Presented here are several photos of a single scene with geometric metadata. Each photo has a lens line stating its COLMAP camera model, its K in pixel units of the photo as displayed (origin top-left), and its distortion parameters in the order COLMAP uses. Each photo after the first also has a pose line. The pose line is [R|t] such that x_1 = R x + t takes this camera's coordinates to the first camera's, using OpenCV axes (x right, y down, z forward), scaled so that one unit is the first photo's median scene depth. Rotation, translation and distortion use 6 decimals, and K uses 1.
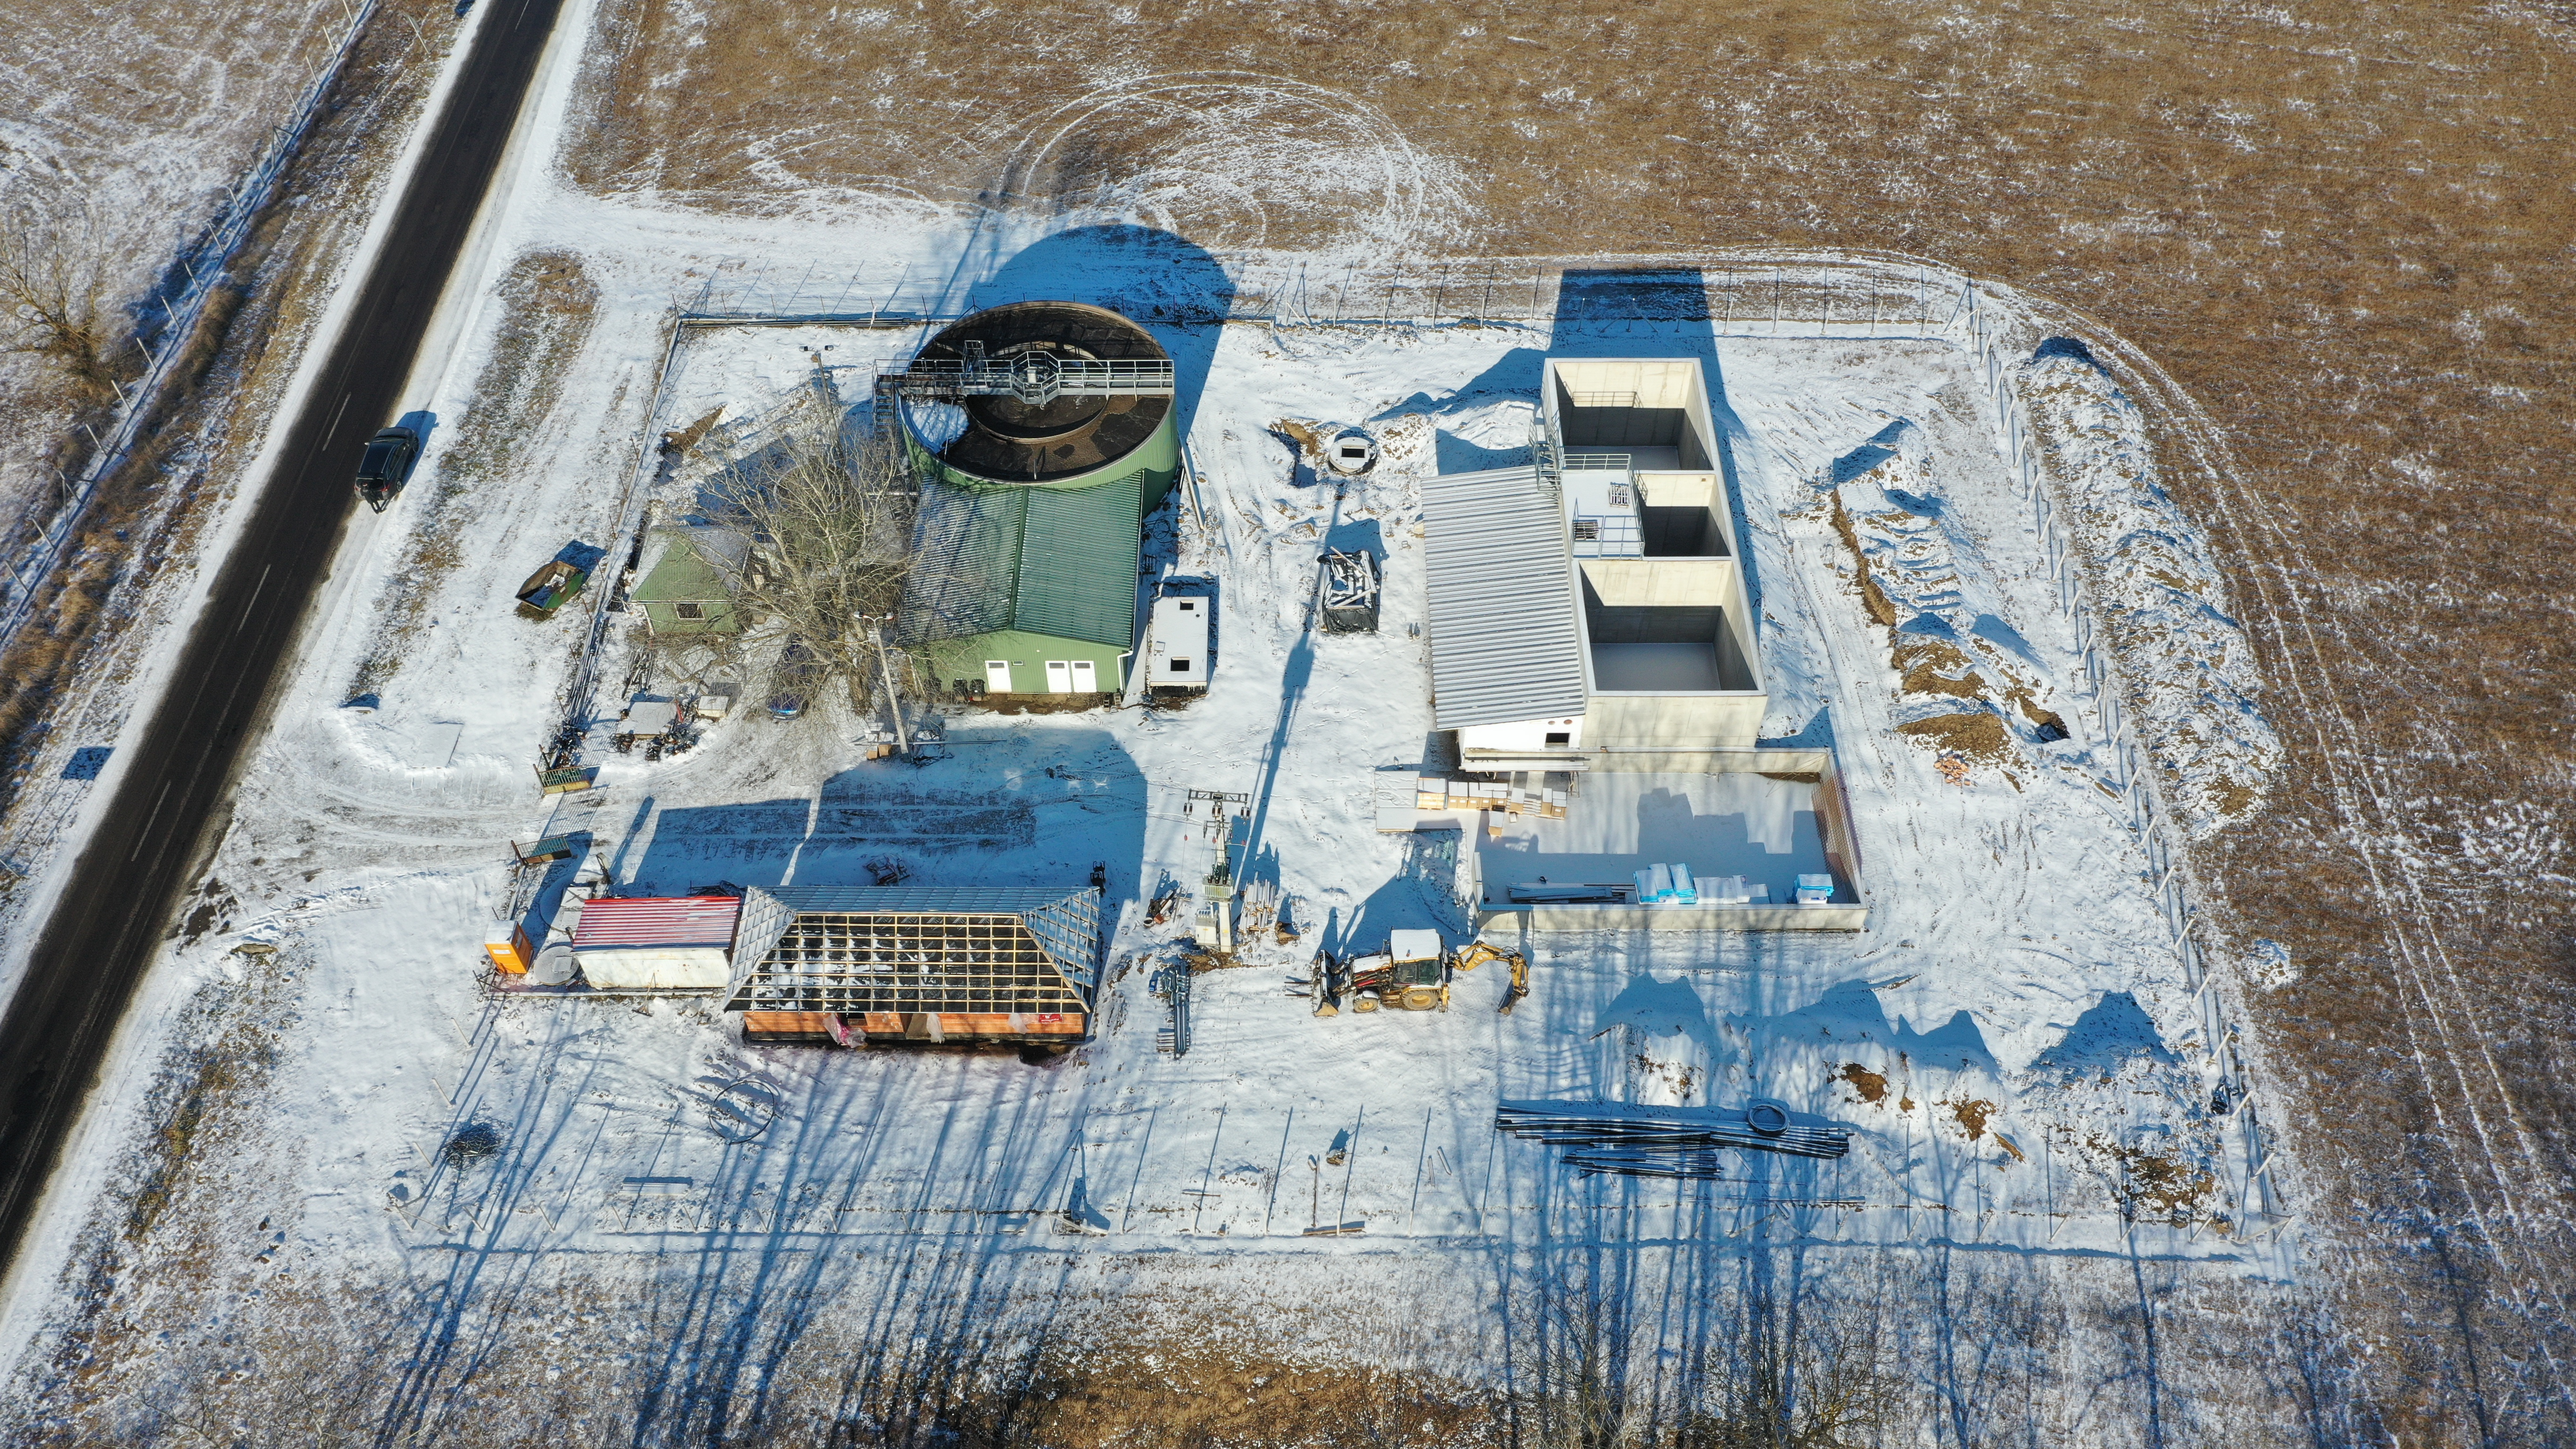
lens RADIAL K [[2050.6, 0, 1288.0], [0, 2050.6, 724.5], [0, 0, 1]] dist [0.015344, 0.003868]
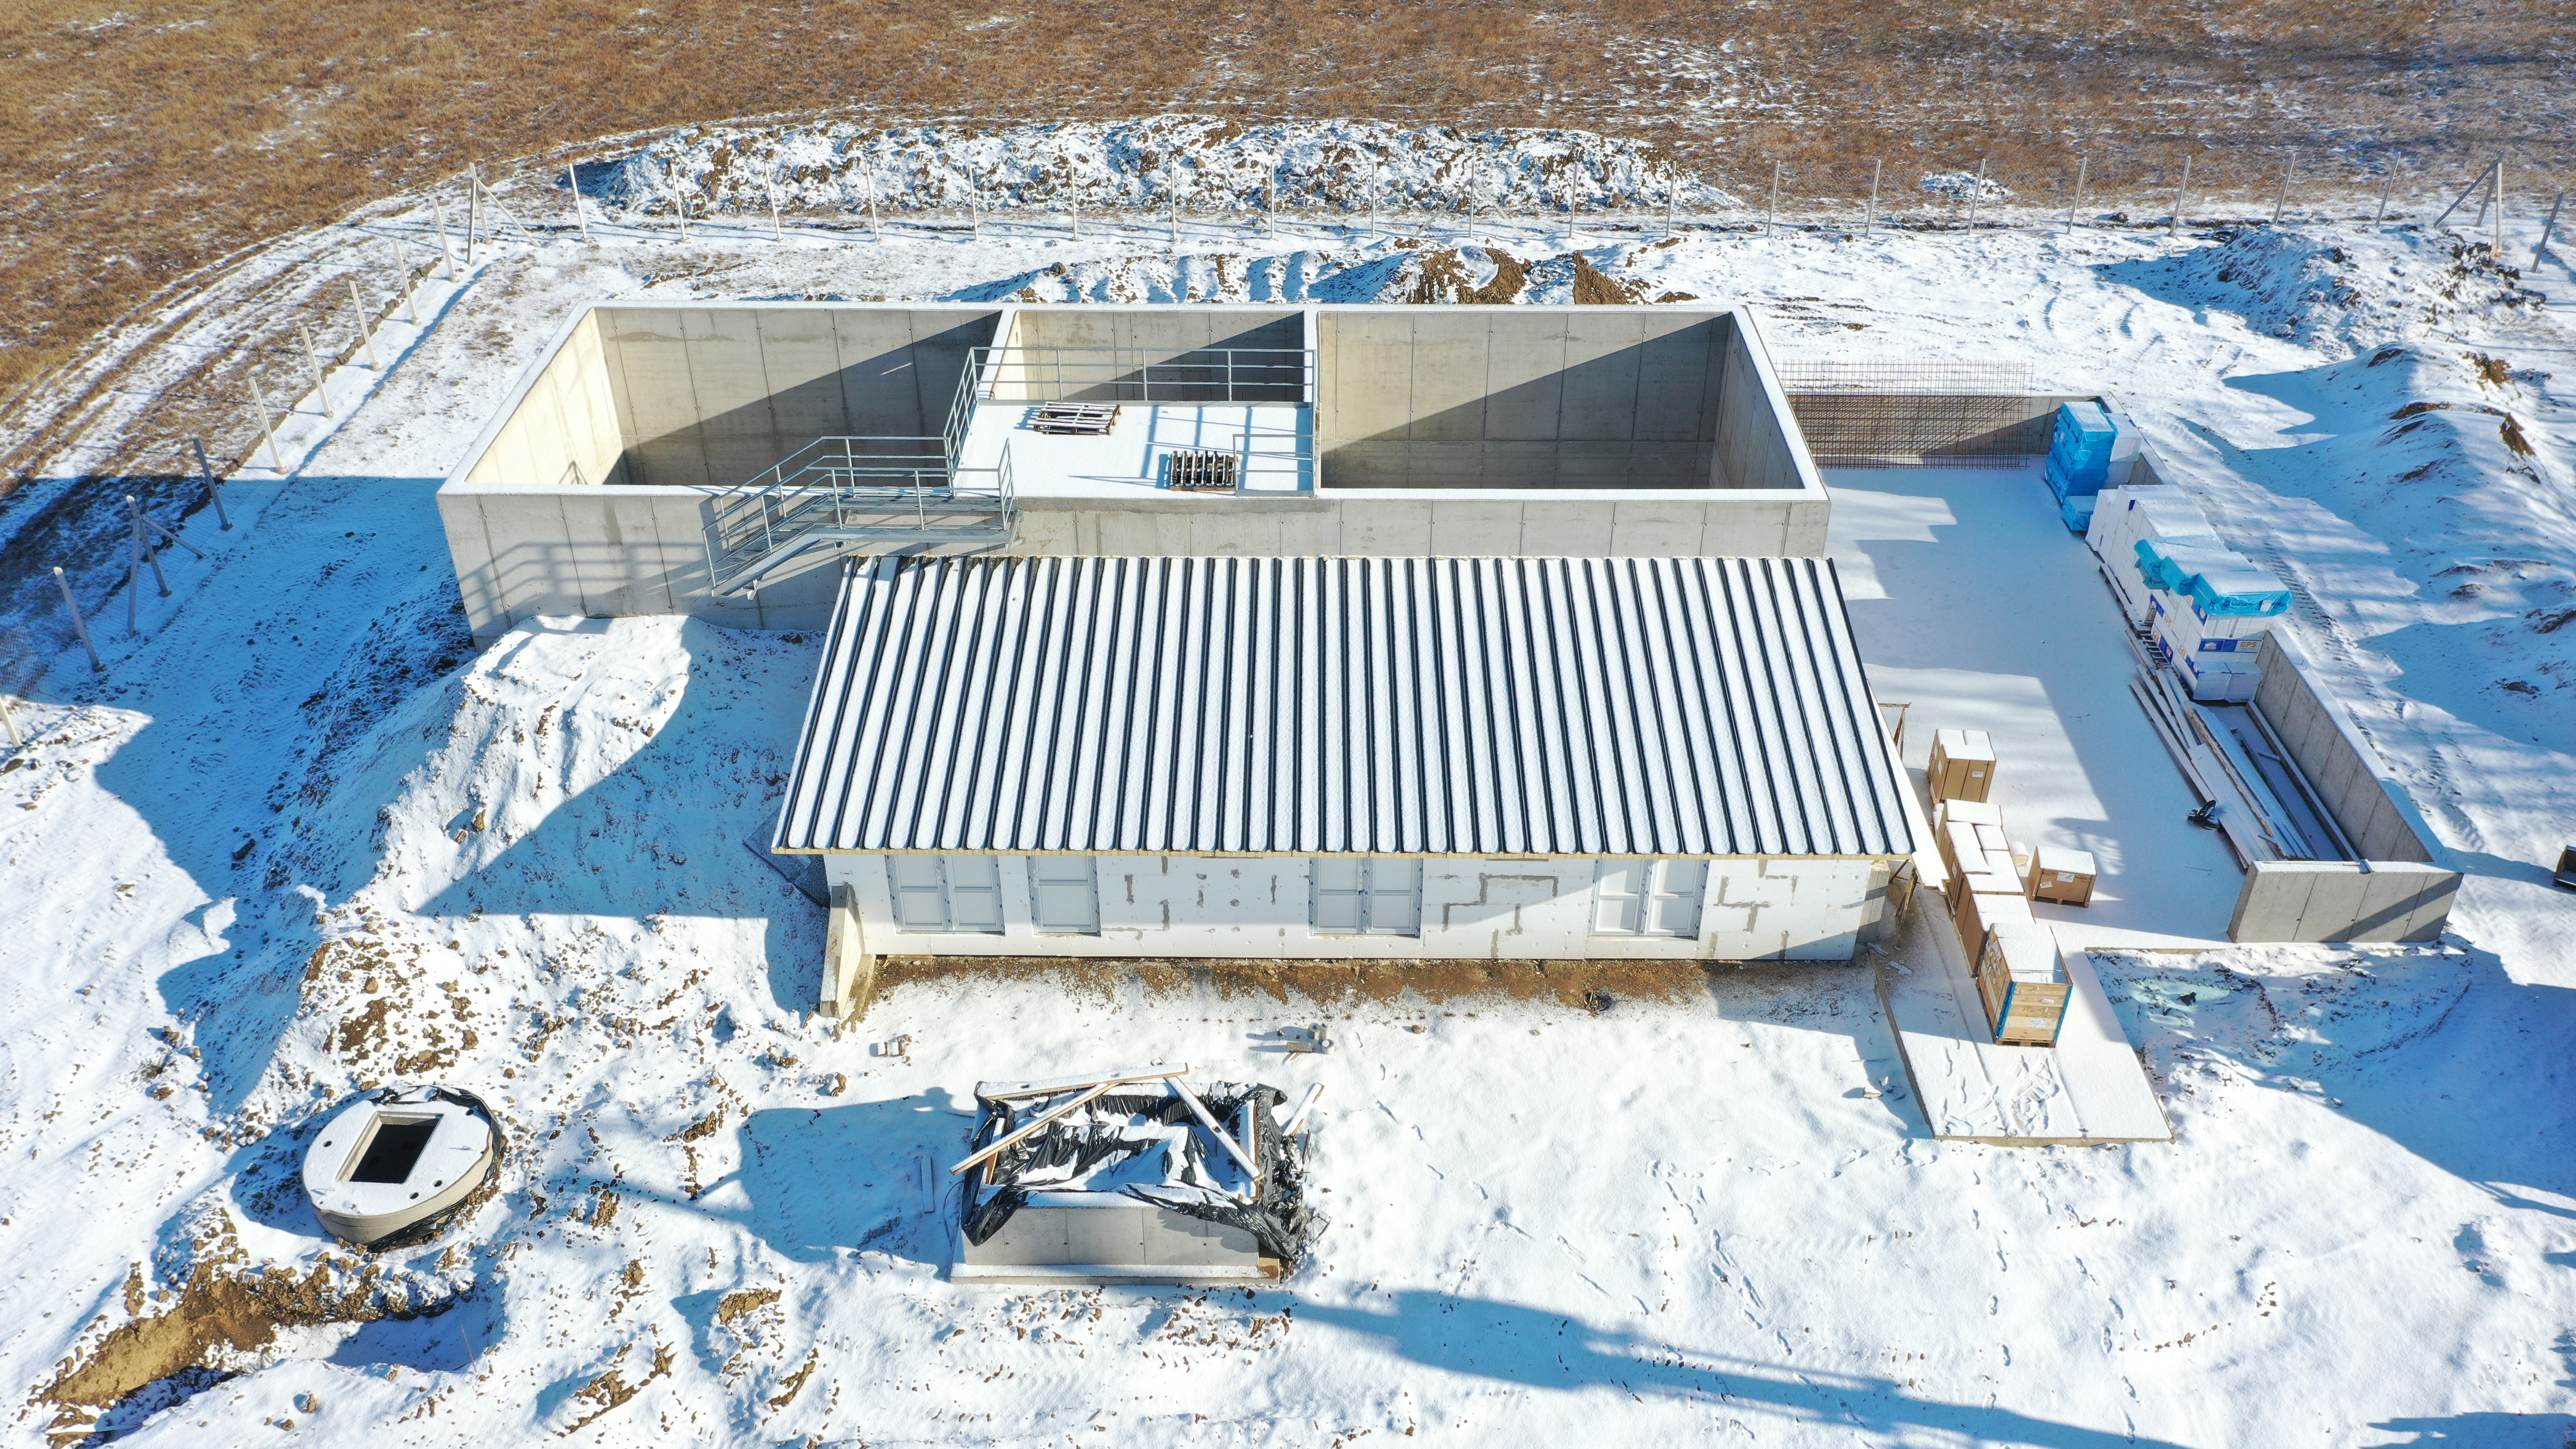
lens RADIAL K [[2050.6, 0, 1288.0], [0, 2050.6, 724.5], [0, 0, 1]] dist [0.015344, 0.003868]
pose [[0.014983, -0.574002, 0.818717, -0.153062], [0.770274, 0.528706, 0.356579, -0.168949], [-0.637537, 0.625294, 0.450060, 0.780288]]
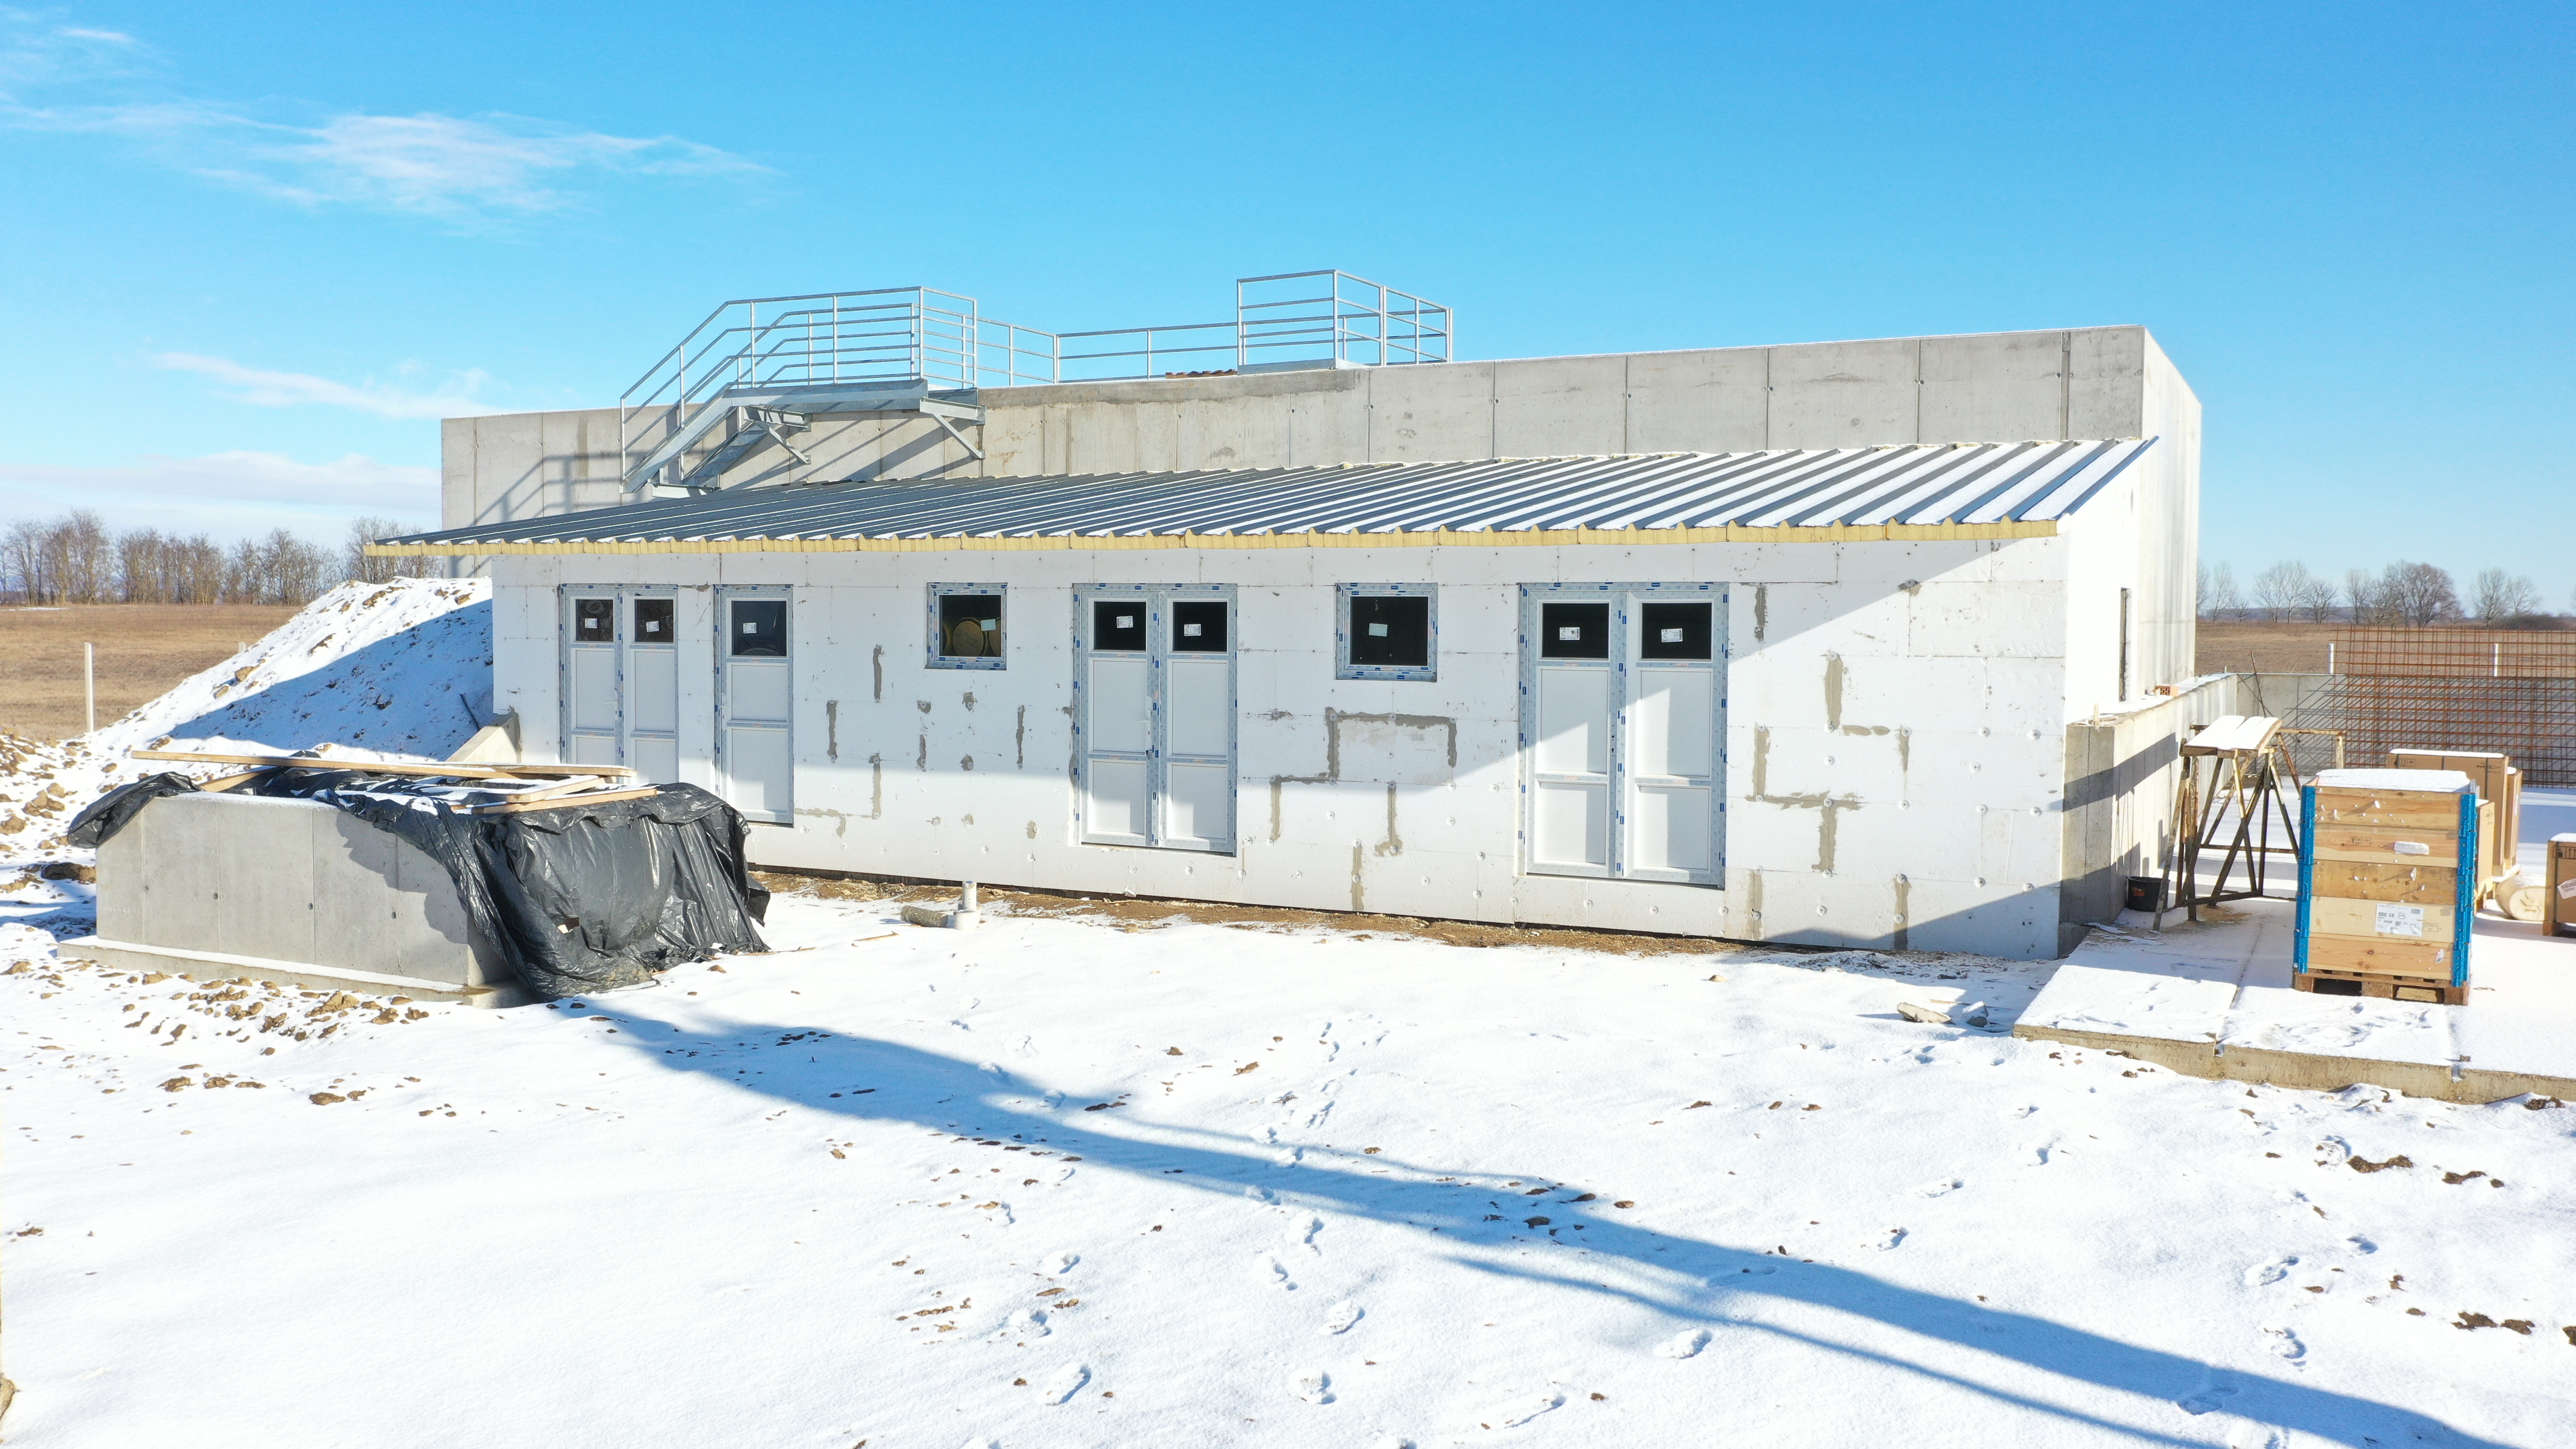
lens RADIAL K [[2050.6, 0, 1288.0], [0, 2050.6, 724.5], [0, 0, 1]] dist [0.015344, 0.003868]
pose [[0.461467, -0.048923, 0.885807, -0.071963], [0.678542, 0.662692, -0.316891, 0.017378], [-0.571515, 0.747292, 0.339007, 0.854725]]
